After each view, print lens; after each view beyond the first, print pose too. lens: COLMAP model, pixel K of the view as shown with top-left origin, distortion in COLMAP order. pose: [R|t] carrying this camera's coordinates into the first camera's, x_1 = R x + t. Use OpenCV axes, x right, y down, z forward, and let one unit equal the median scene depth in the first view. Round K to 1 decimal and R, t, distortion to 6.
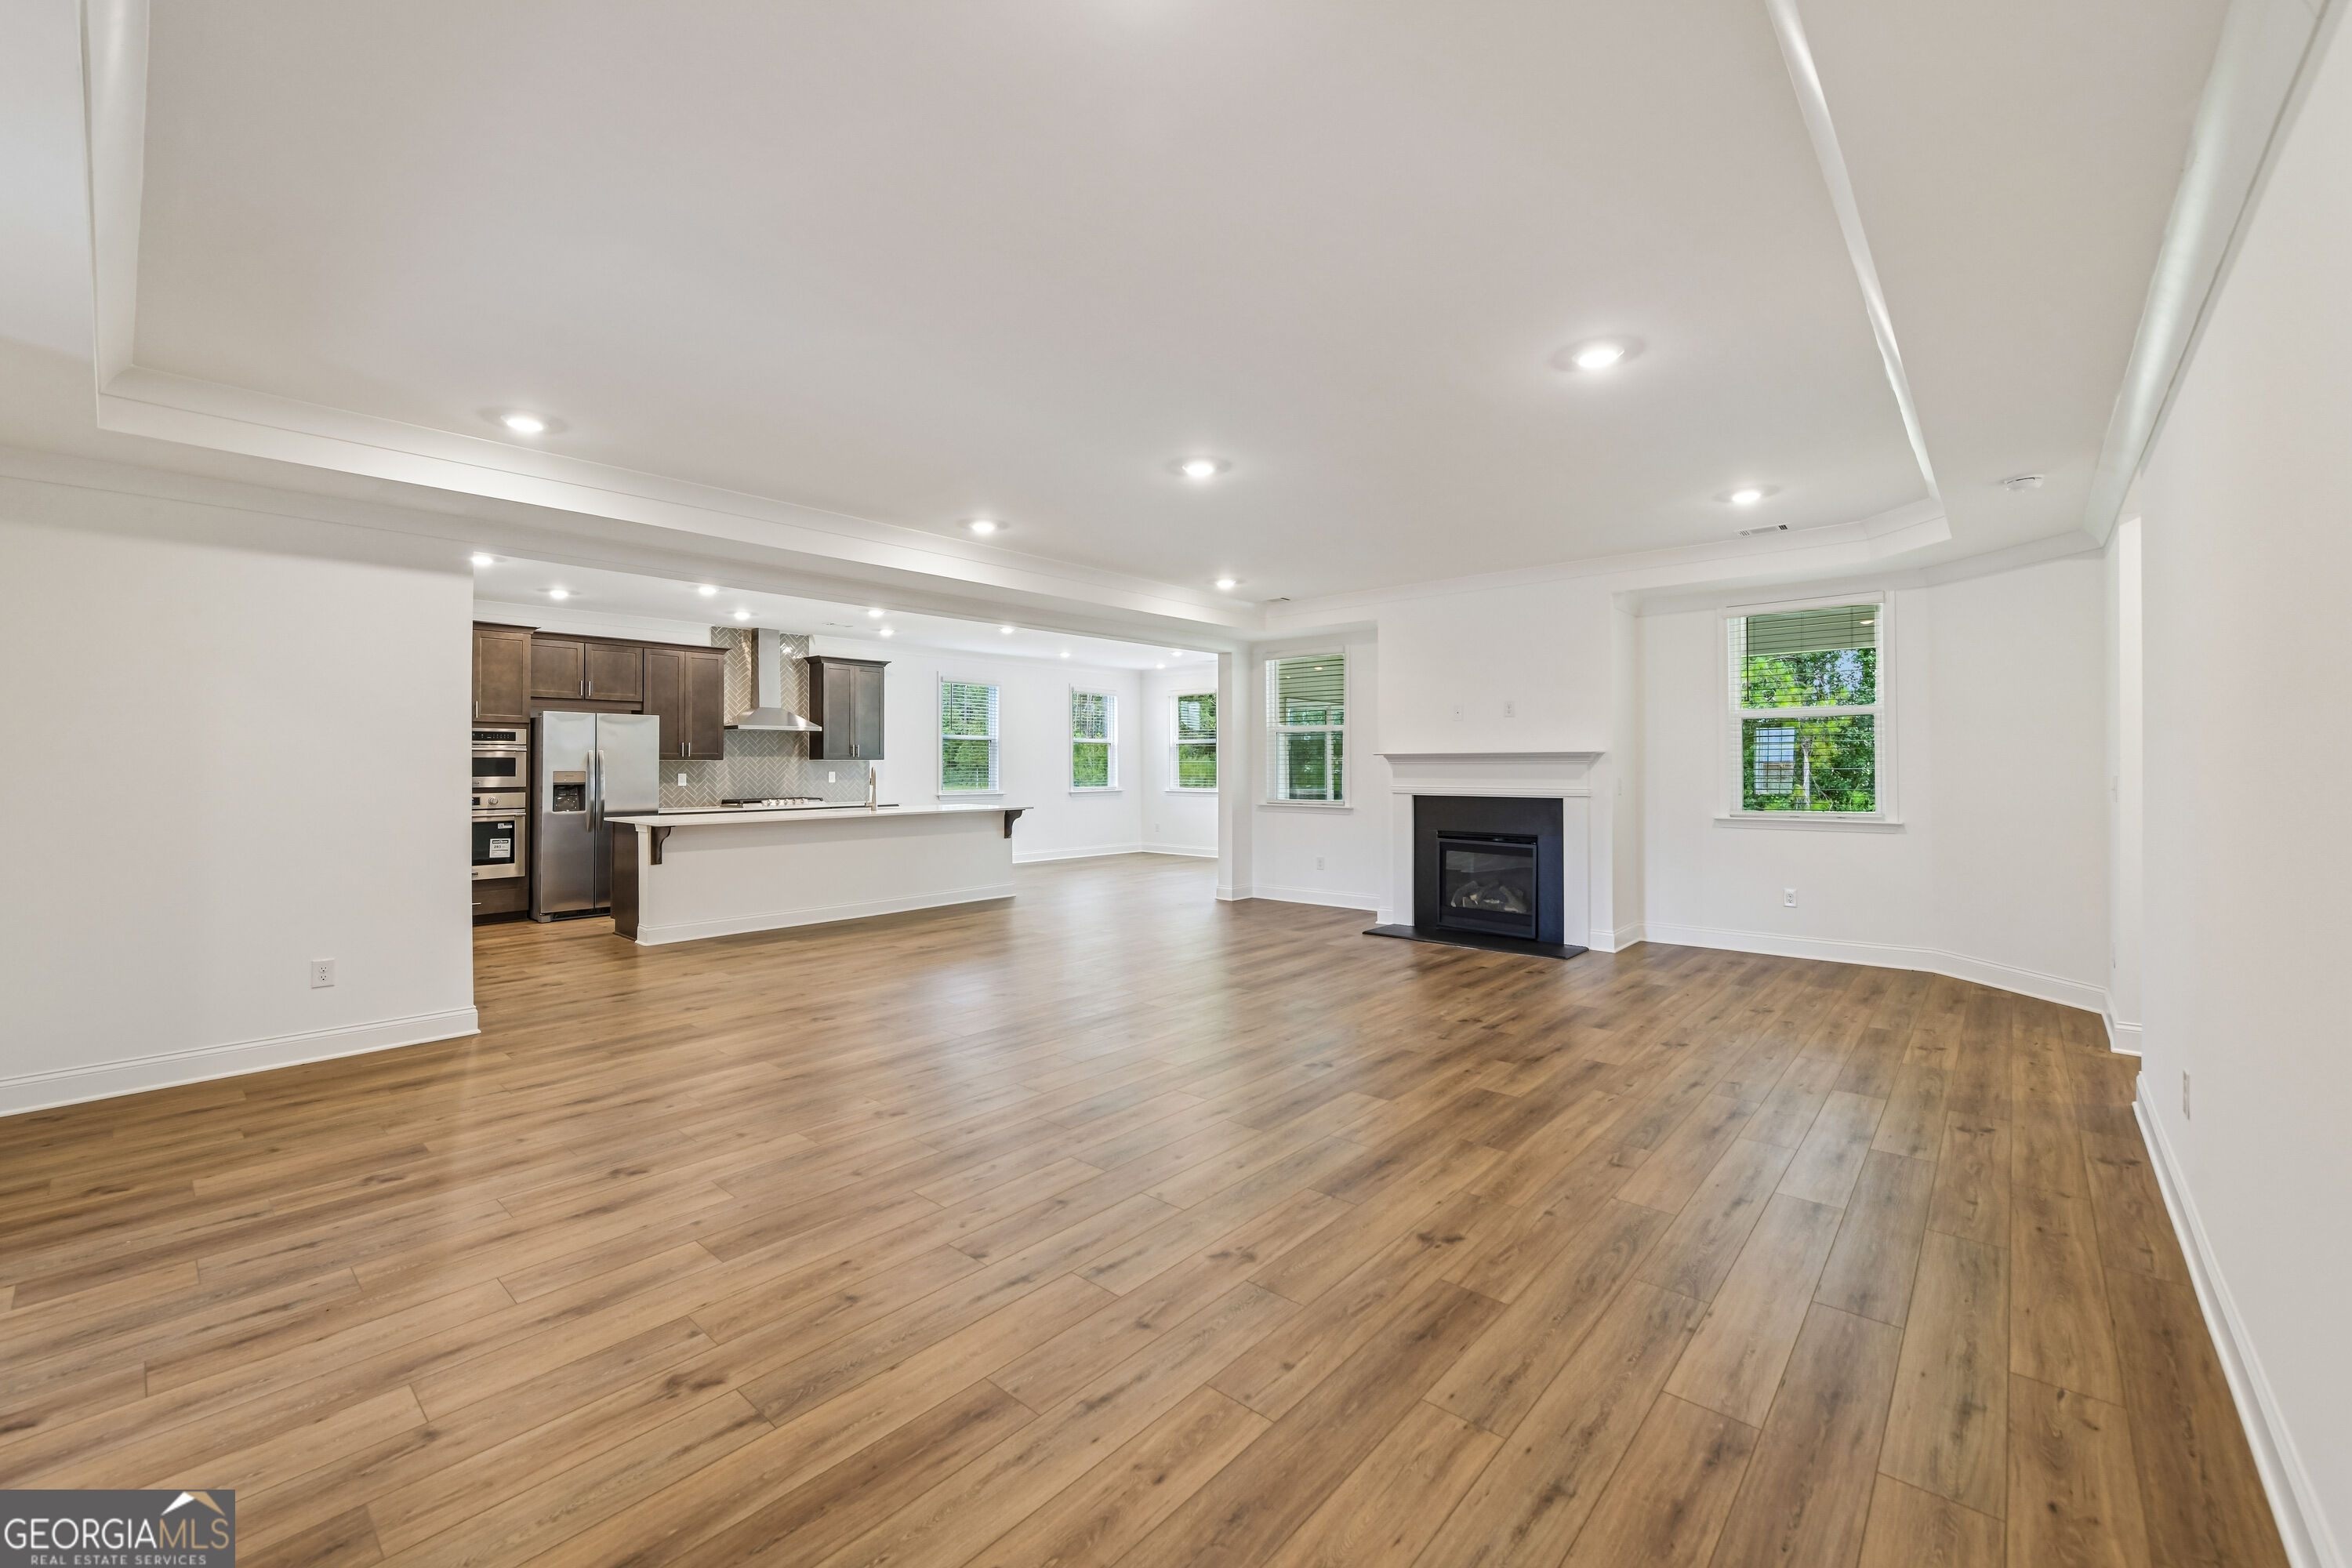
lens RADIAL K [[952.5, 0, 1165.3], [0, 952.5, 759.1], [0, 0, 1]] dist [-0.008407, 0.000188]
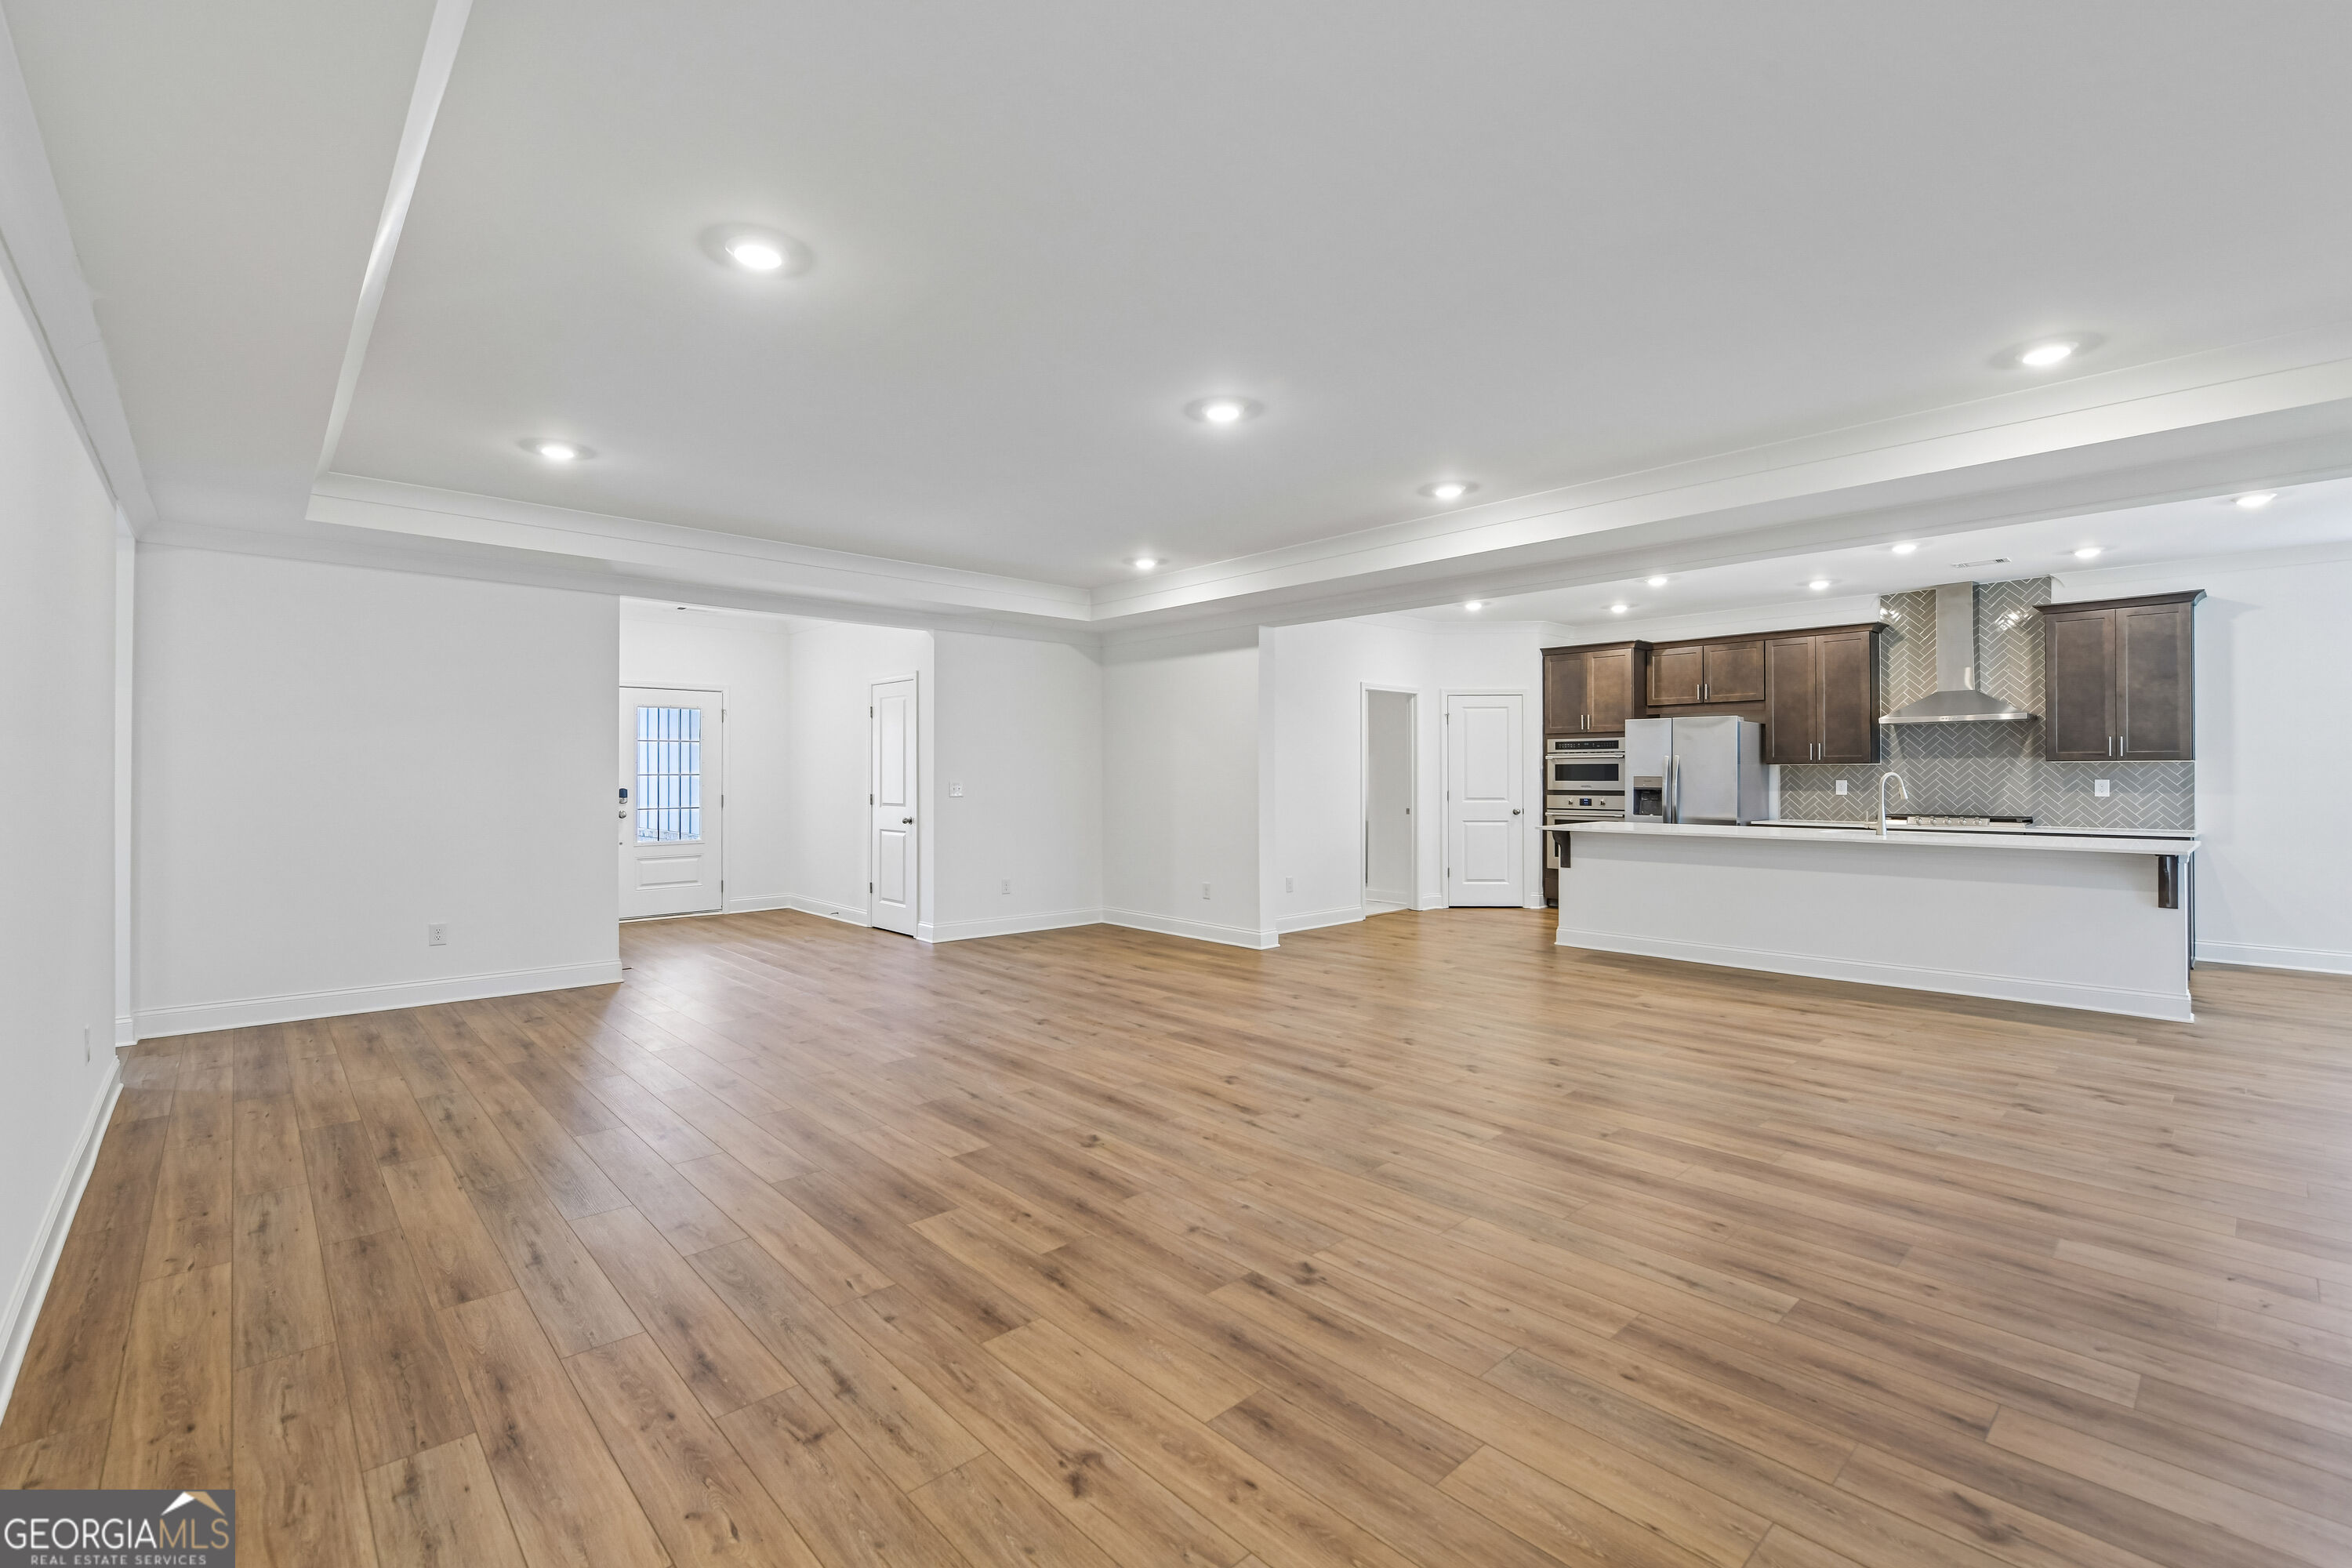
lens RADIAL K [[1022.1, 0, 1166.1], [0, 1022.1, 770.6], [0, 0, 1]] dist [-0.007521, 0.000172]
pose [[-0.098125, -0.000089, -0.995174, 0.621788], [0.009358, 0.999956, -0.001012, 0.003375], [0.995130, -0.009412, -0.098120, 0.698174]]
